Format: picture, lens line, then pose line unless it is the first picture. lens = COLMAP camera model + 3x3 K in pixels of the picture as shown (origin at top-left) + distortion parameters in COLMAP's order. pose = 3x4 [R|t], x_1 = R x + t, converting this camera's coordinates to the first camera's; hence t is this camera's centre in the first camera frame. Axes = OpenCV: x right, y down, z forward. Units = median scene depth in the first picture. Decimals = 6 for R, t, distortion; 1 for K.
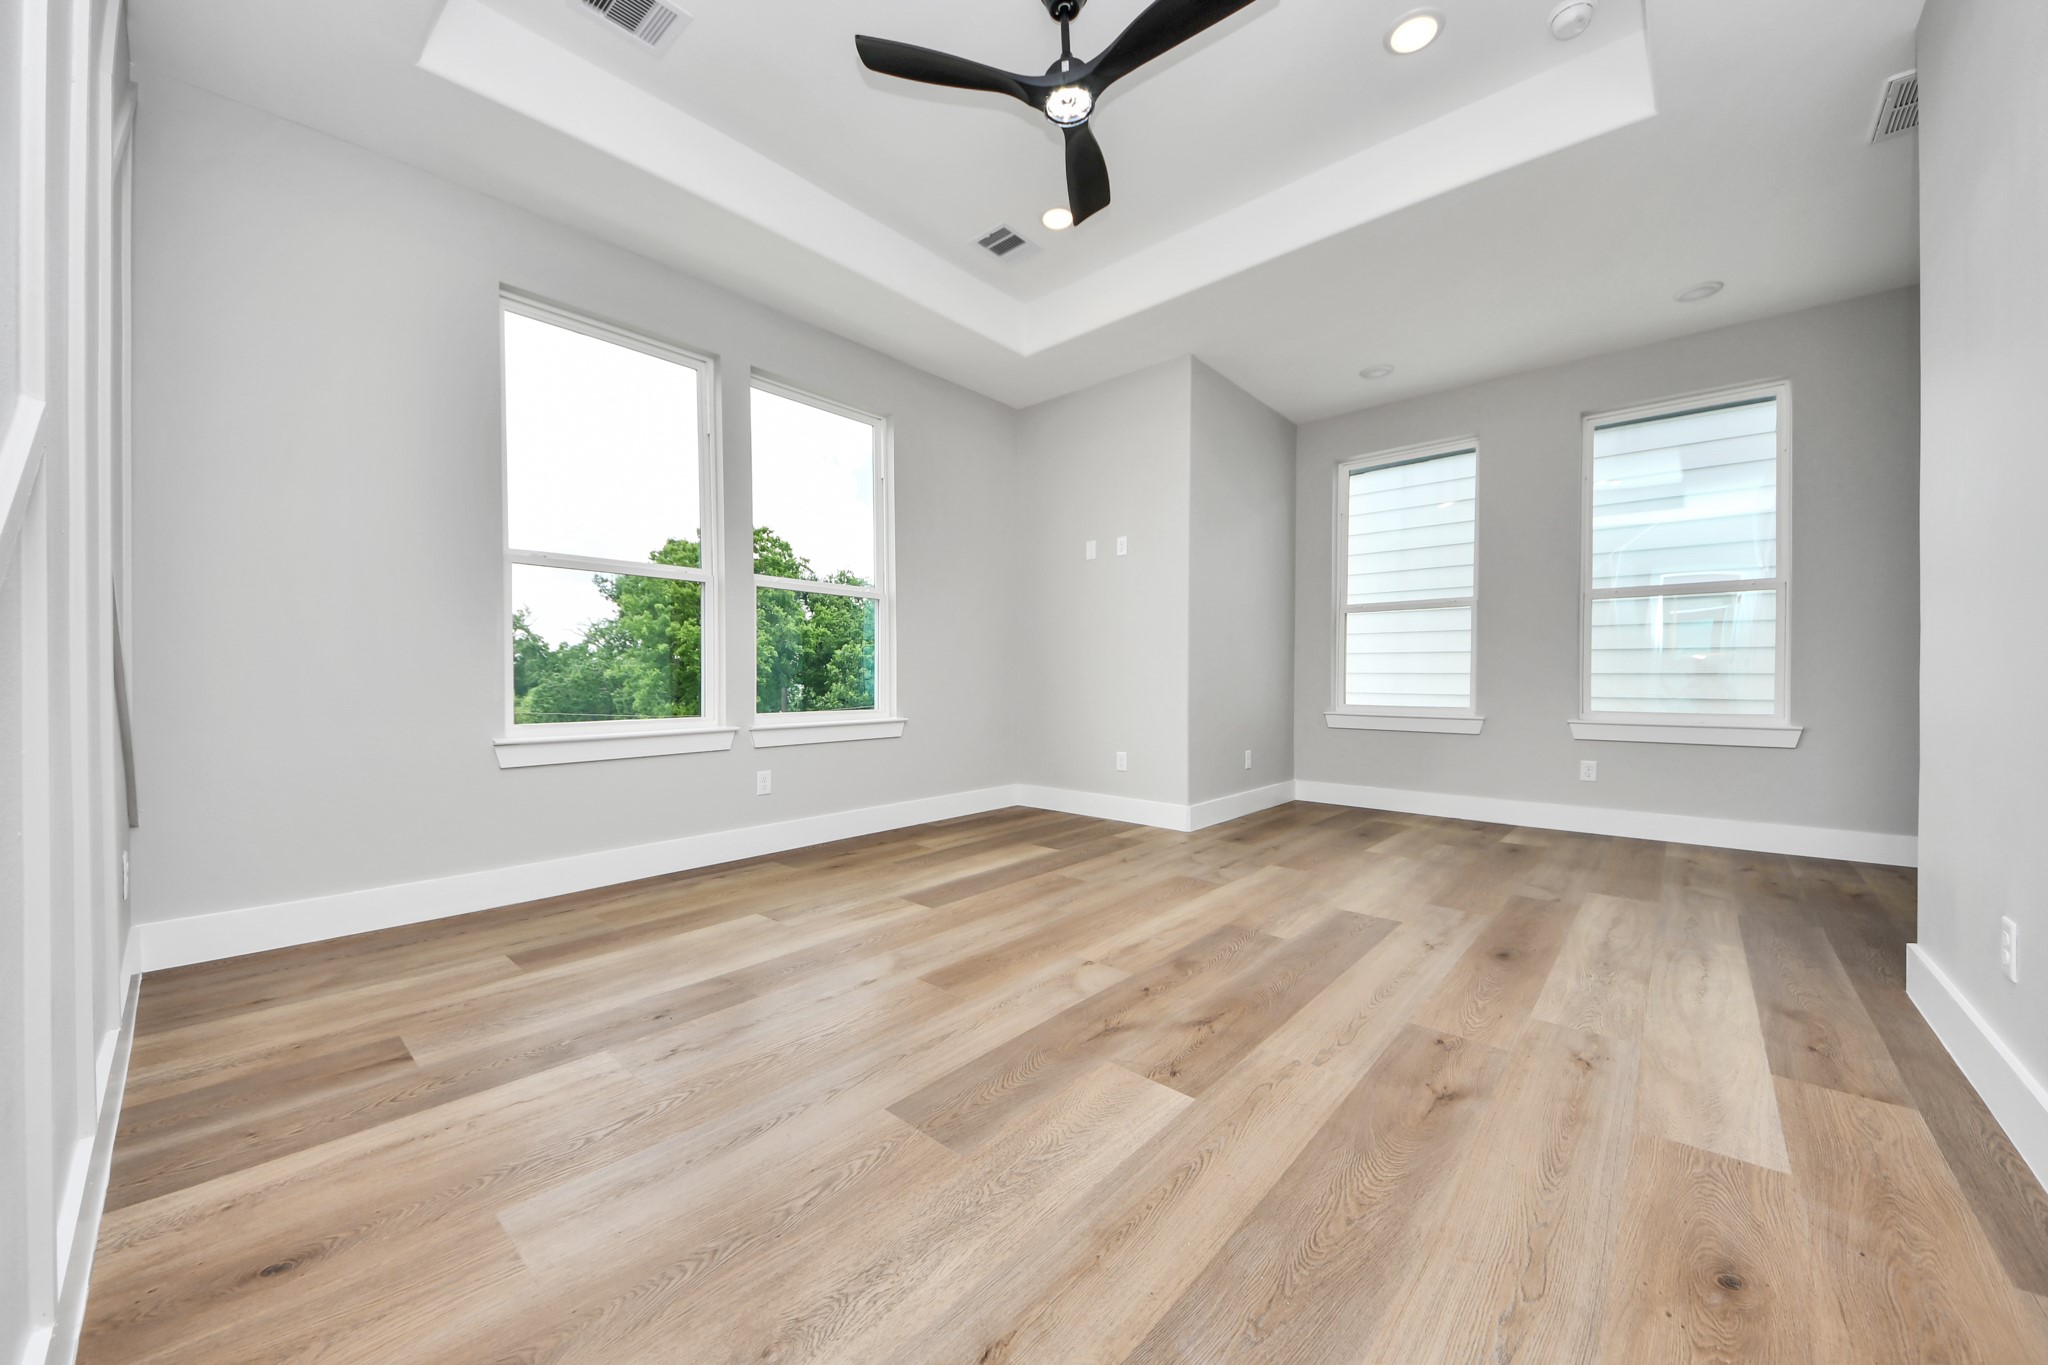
lens RADIAL K [[745.0, 0, 1023.8], [0, 745.0, 695.0], [0, 0, 1]] dist [0.039331, -0.029542]
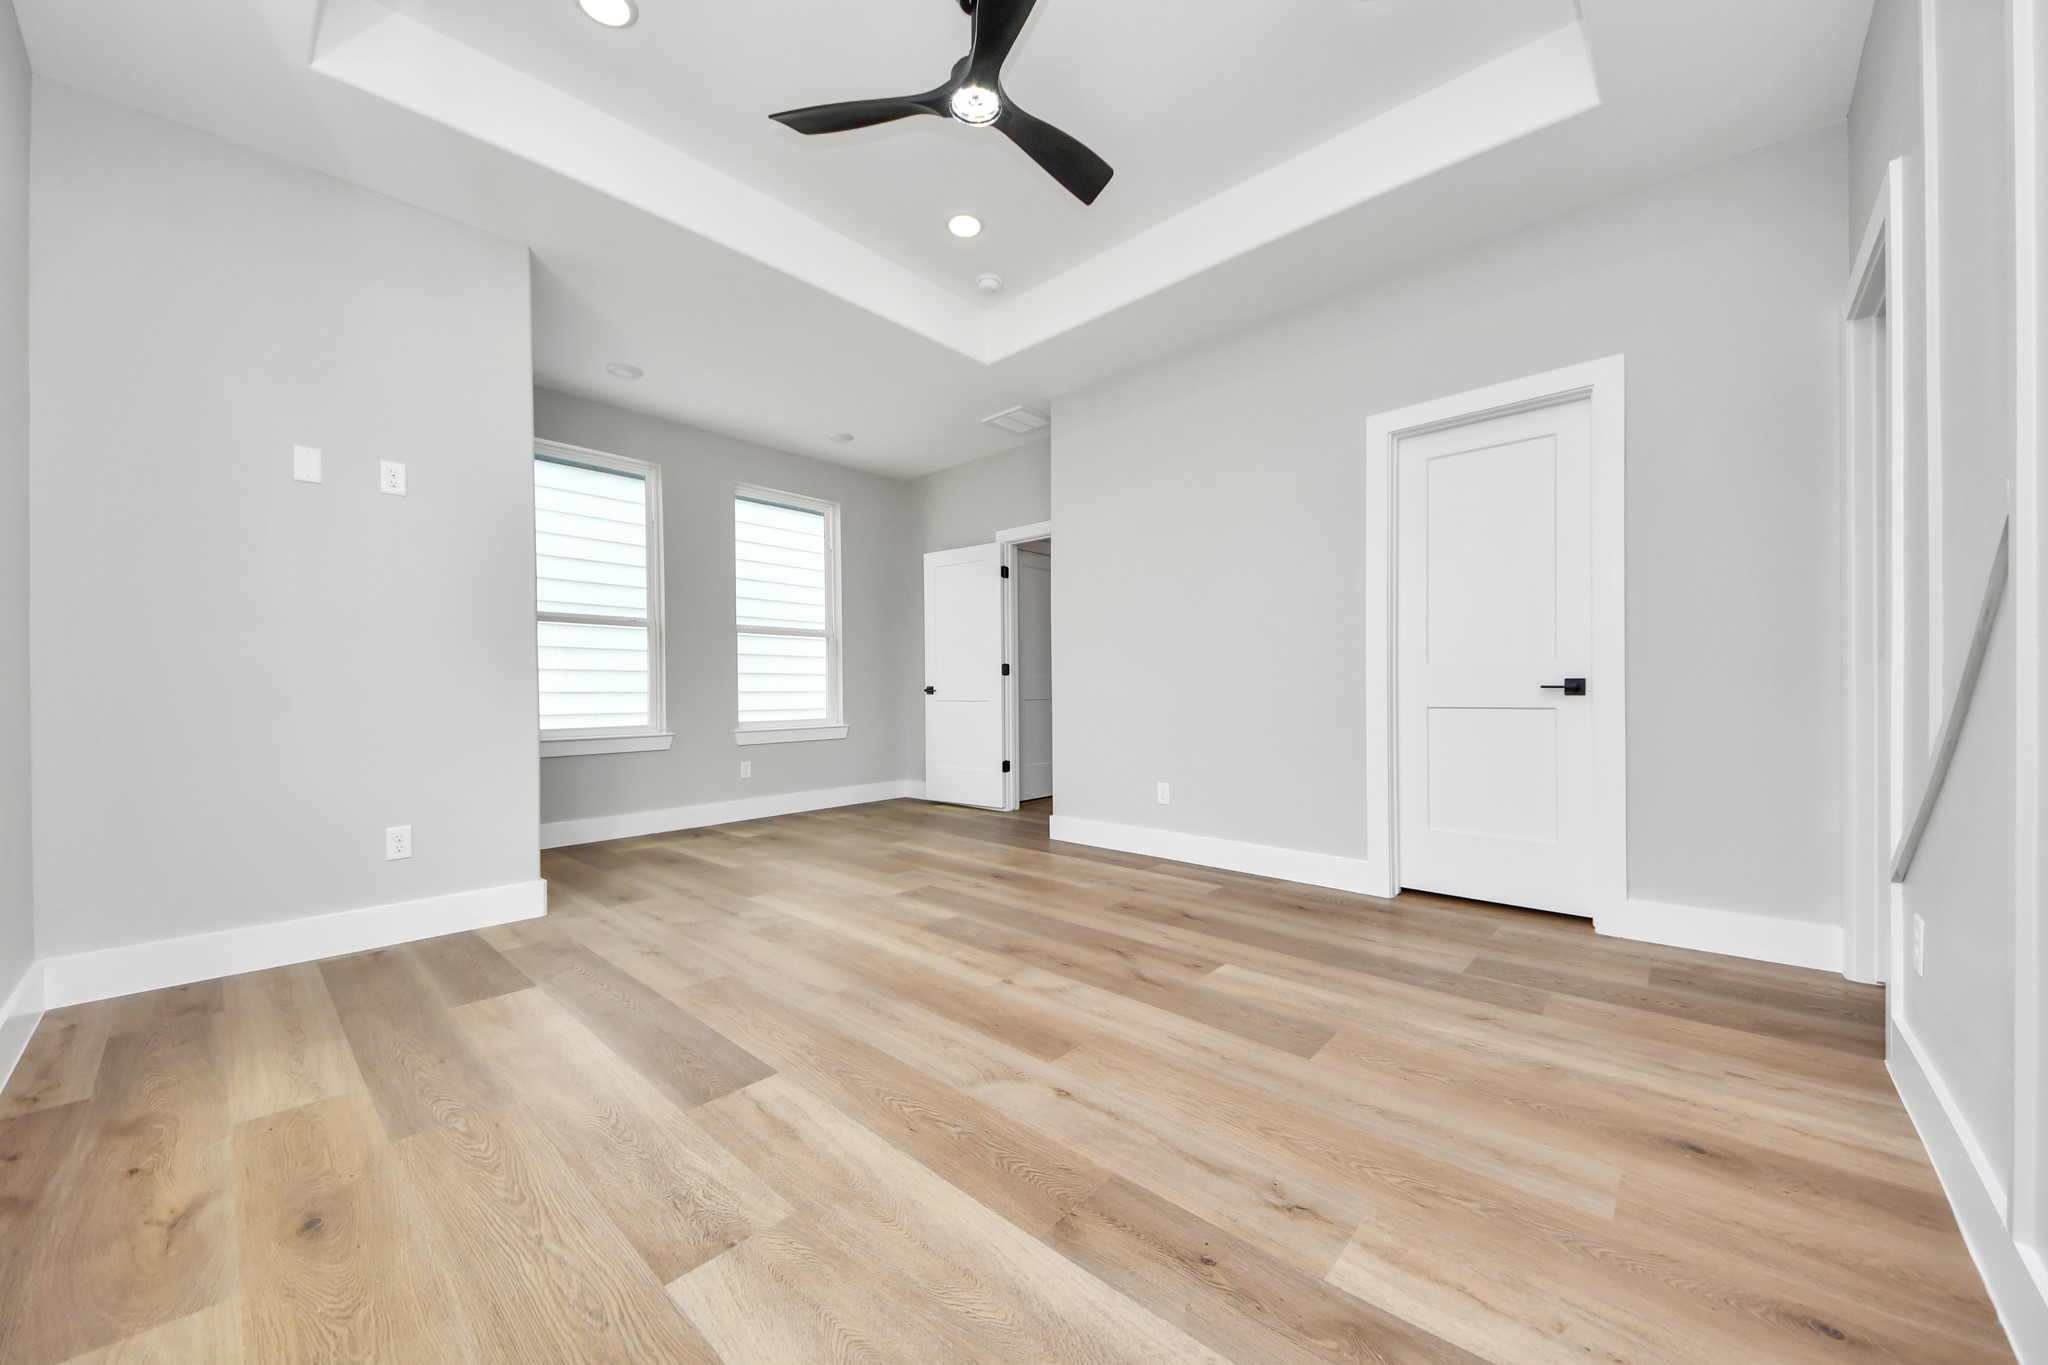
lens RADIAL K [[759.0, 0, 1033.7], [0, 759.0, 695.8], [0, 0, 1]] dist [0.038943, -0.032103]
pose [[-0.013450, -0.007349, 0.999883, -0.876006], [0.028239, 0.999571, 0.007727, -0.031487], [-0.999511, 0.028340, -0.013237, 0.903252]]
